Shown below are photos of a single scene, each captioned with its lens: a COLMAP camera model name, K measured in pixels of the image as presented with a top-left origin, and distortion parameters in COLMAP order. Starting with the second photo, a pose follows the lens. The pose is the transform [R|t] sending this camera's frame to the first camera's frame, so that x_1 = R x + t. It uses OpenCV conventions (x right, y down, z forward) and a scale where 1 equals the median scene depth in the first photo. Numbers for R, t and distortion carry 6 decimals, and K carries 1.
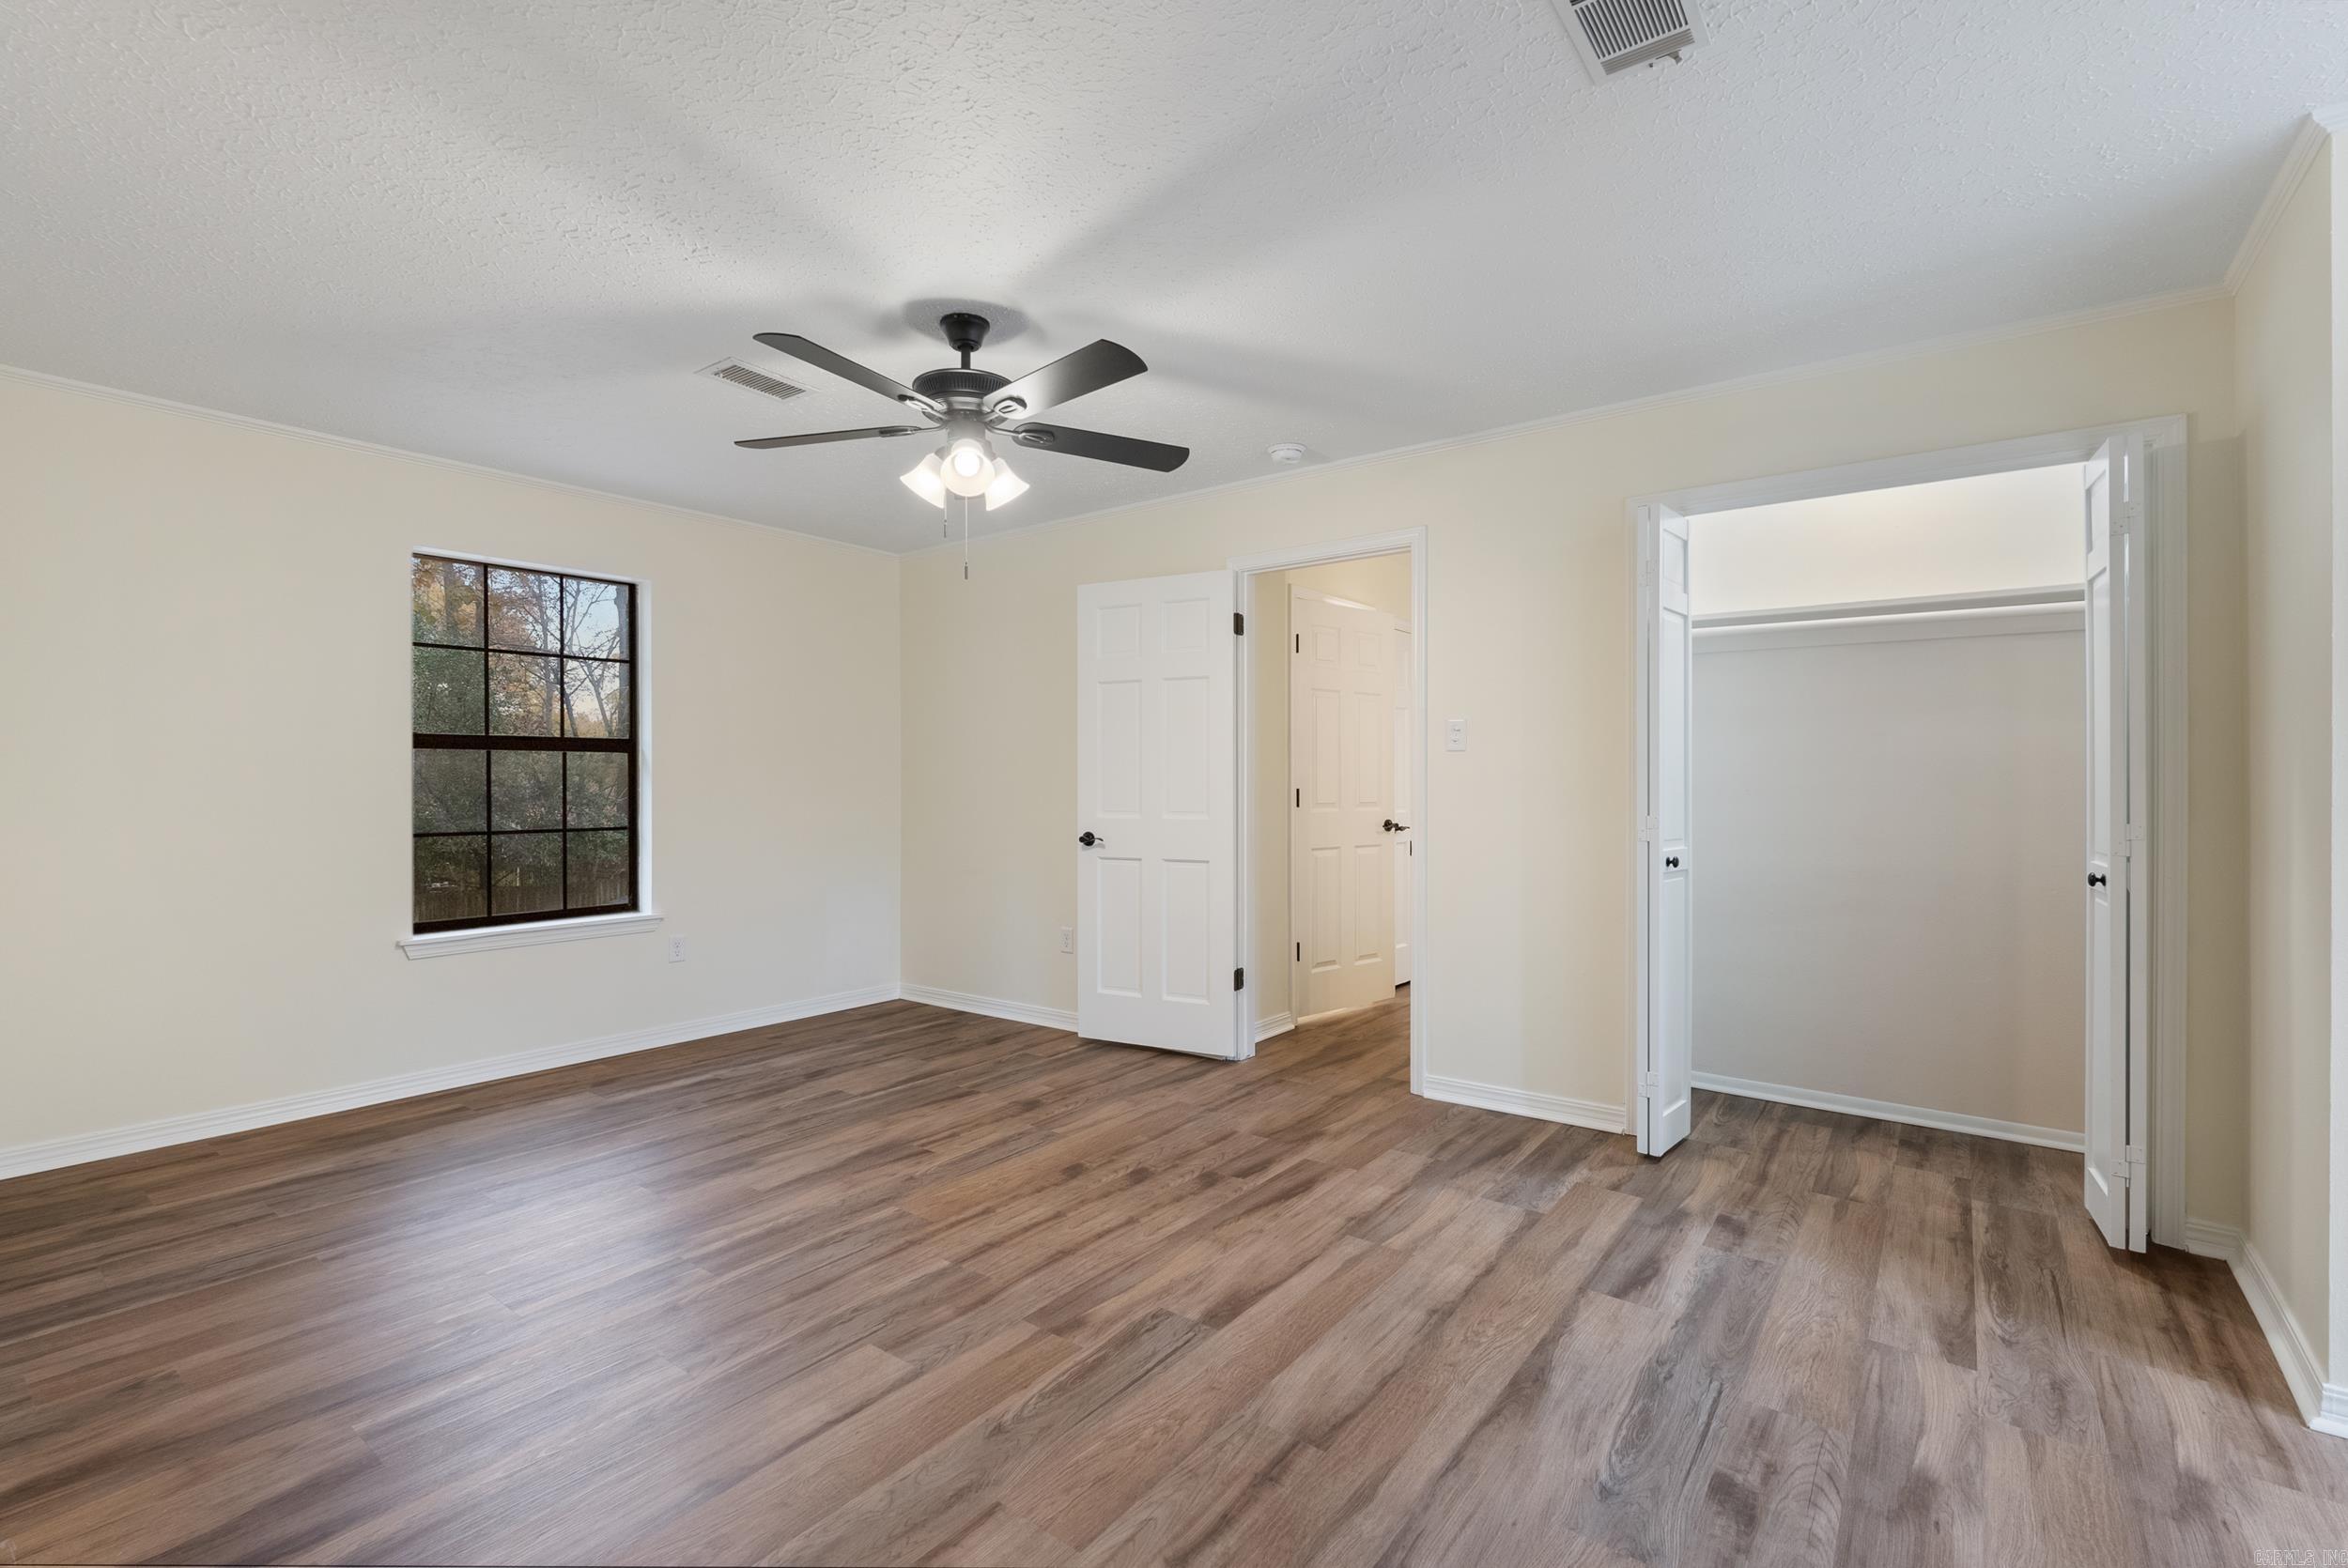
lens RADIAL K [[1037.1, 0, 1178.3], [0, 1037.1, 796.4], [0, 0, 1]] dist [-0.006534, 0.001449]
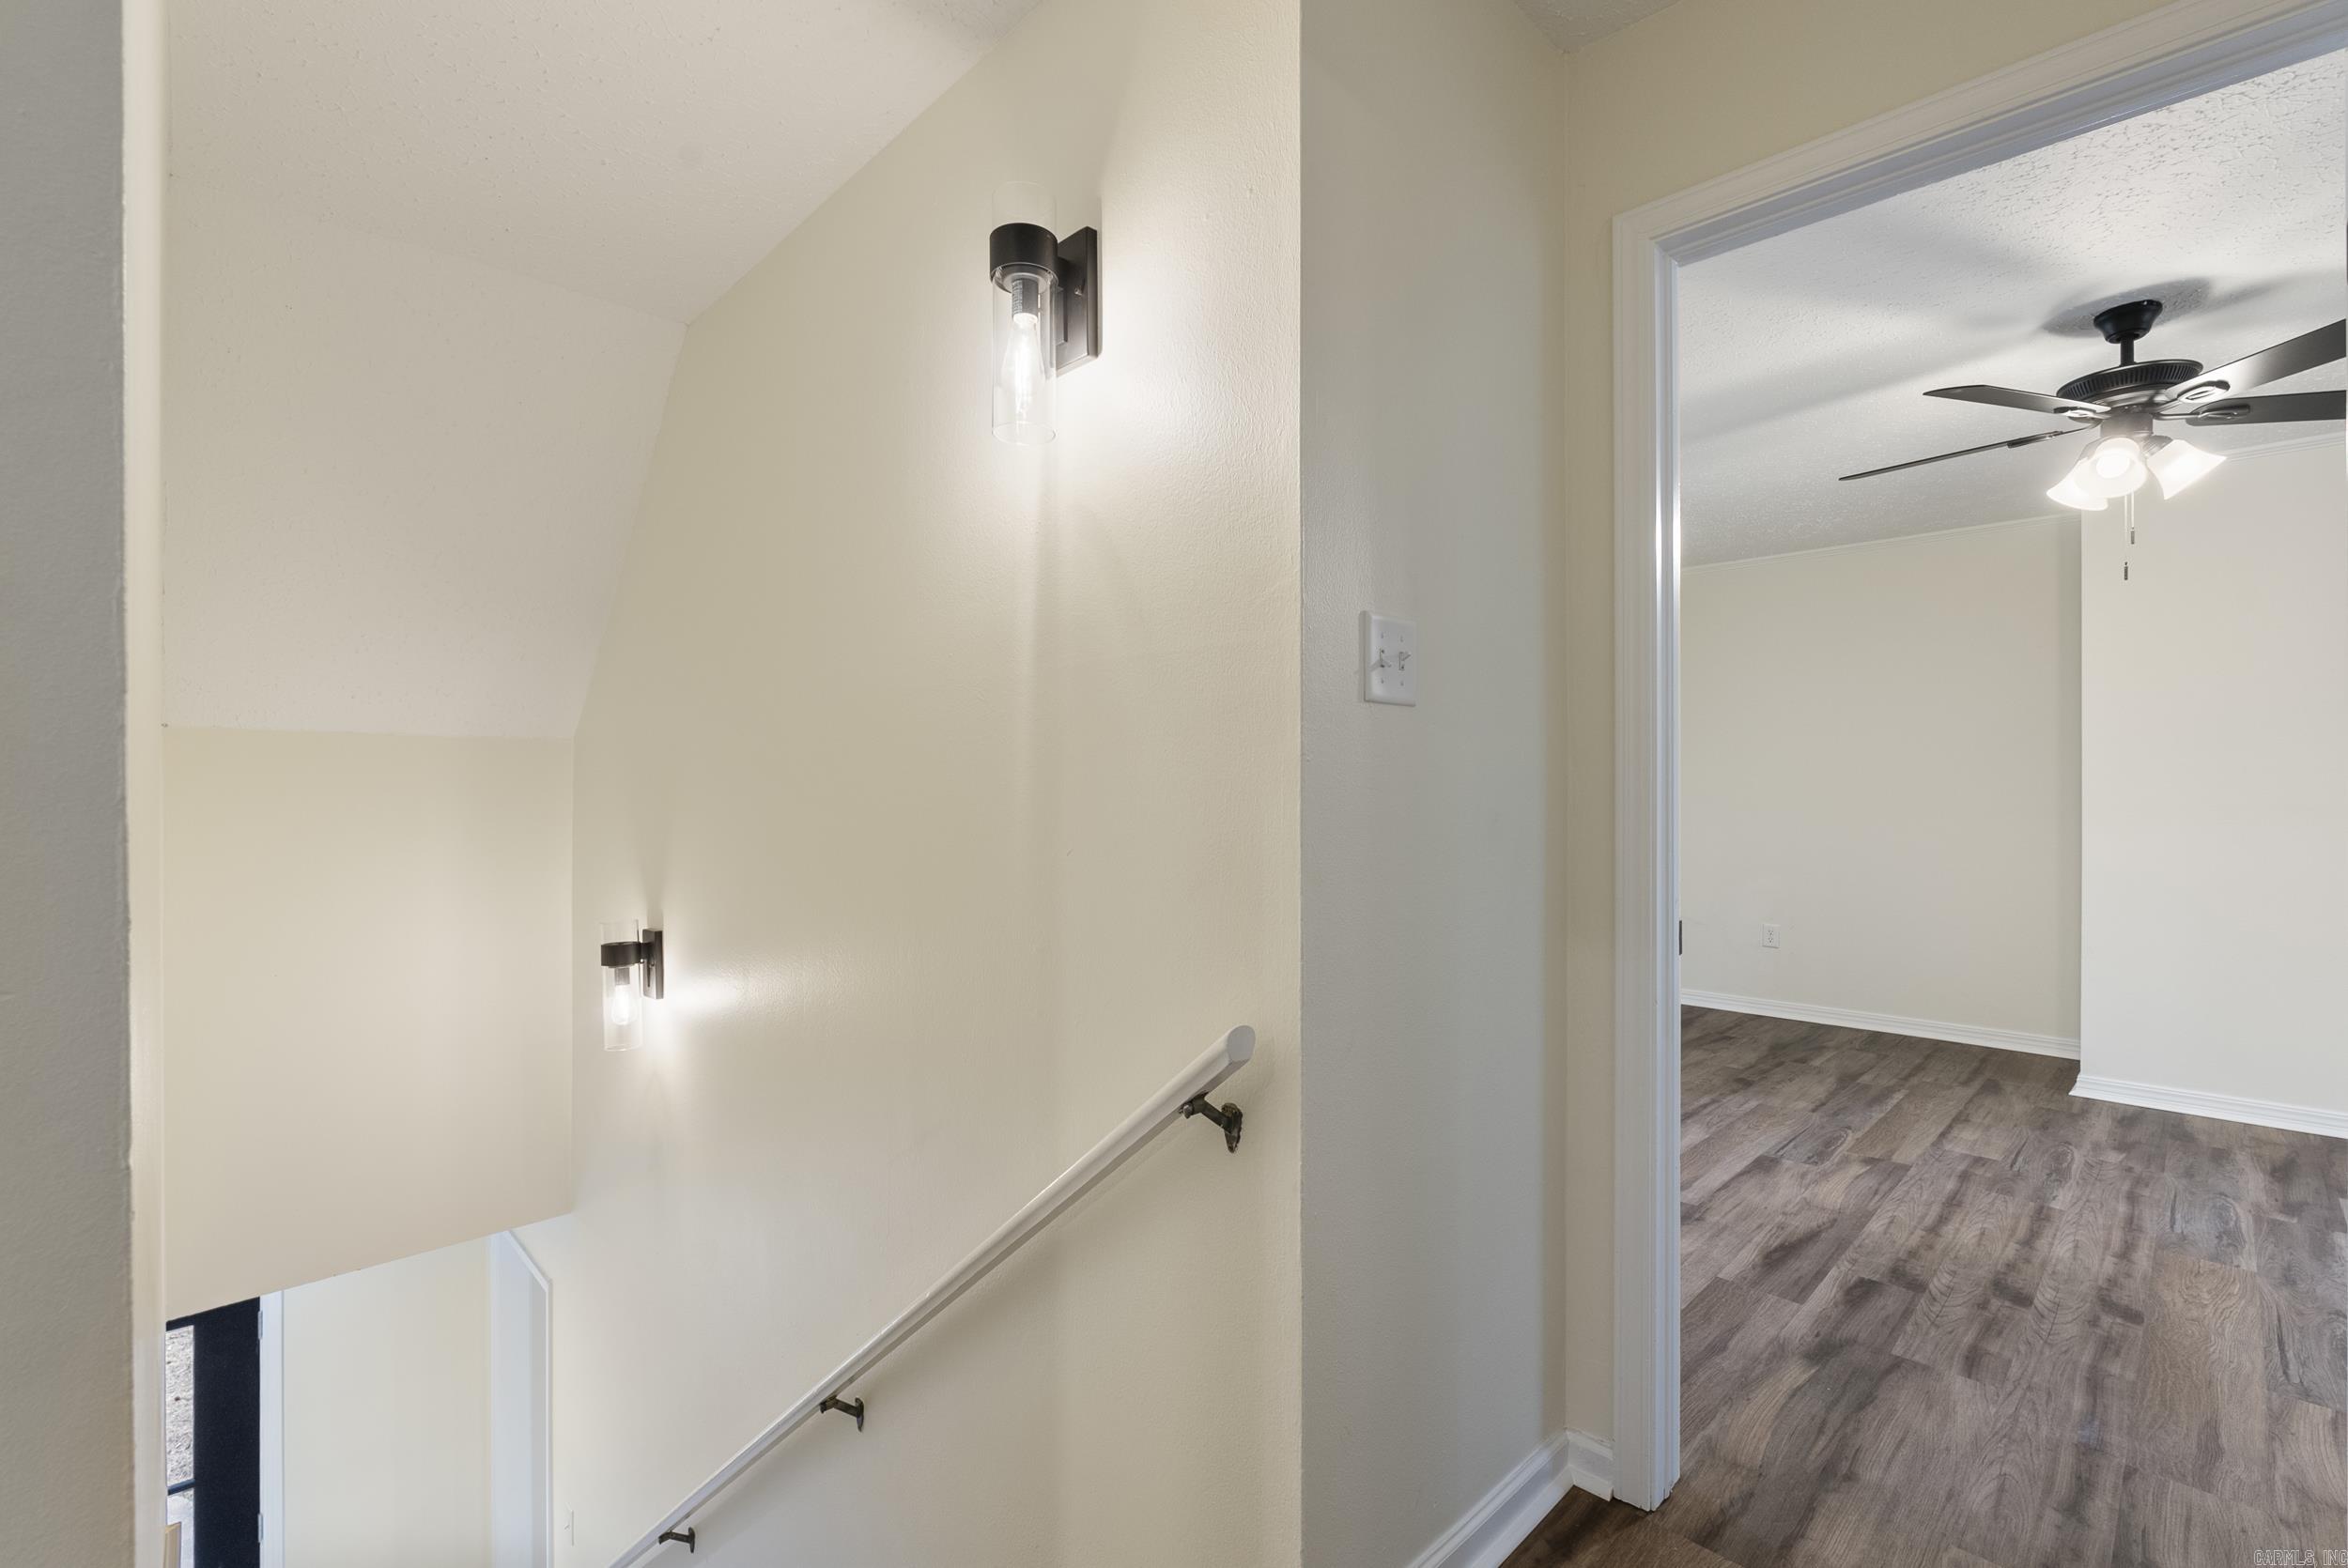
lens RADIAL K [[1037.1, 0, 1187.2], [0, 1037.1, 782.6], [0, 0, 1]] dist [-0.006534, 0.001449]
pose [[-0.990868, -0.003343, 0.134796, 0.568581], [-0.002321, 0.999967, 0.007737, -0.026855], [-0.134817, 0.007353, -0.990843, 2.226060]]
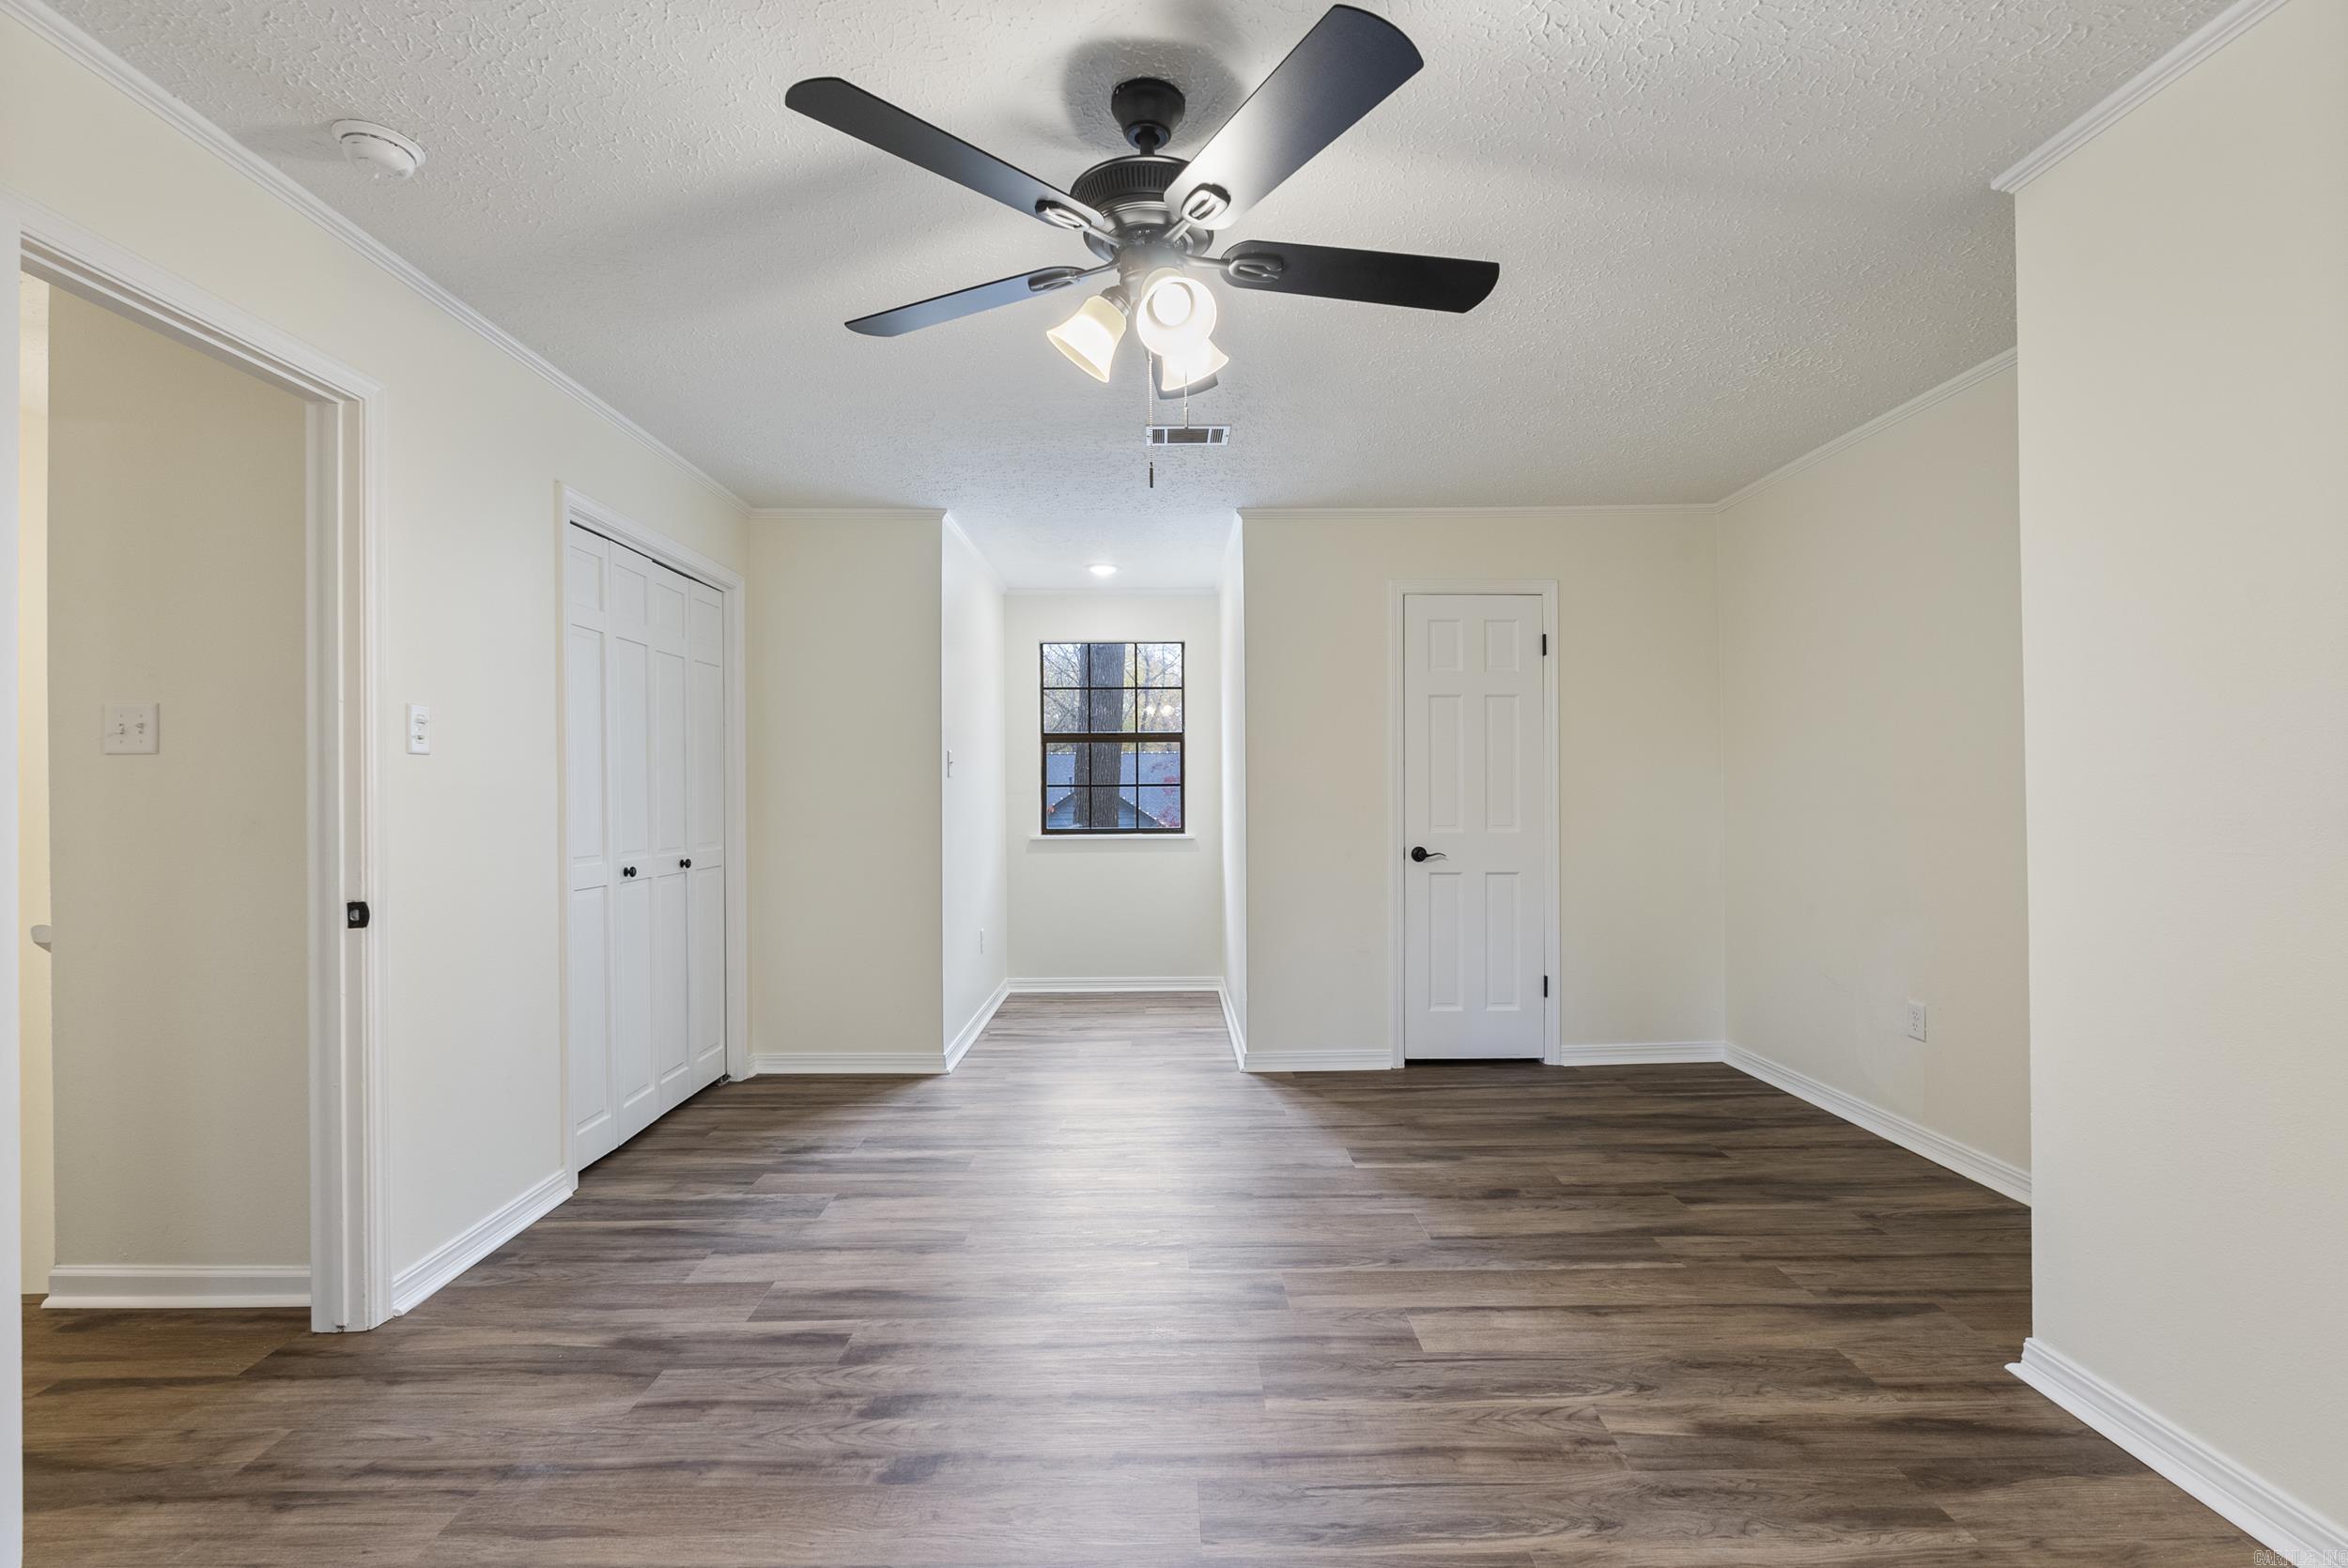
lens RADIAL K [[1037.1, 0, 1182.4], [0, 1037.1, 787.7], [0, 0, 1]] dist [-0.006534, 0.001449]
pose [[-0.620617, 0.010289, 0.784047, -0.792600], [0.020397, 0.999787, 0.003025, -0.020525], [-0.783849, 0.017869, -0.620695, 1.507623]]
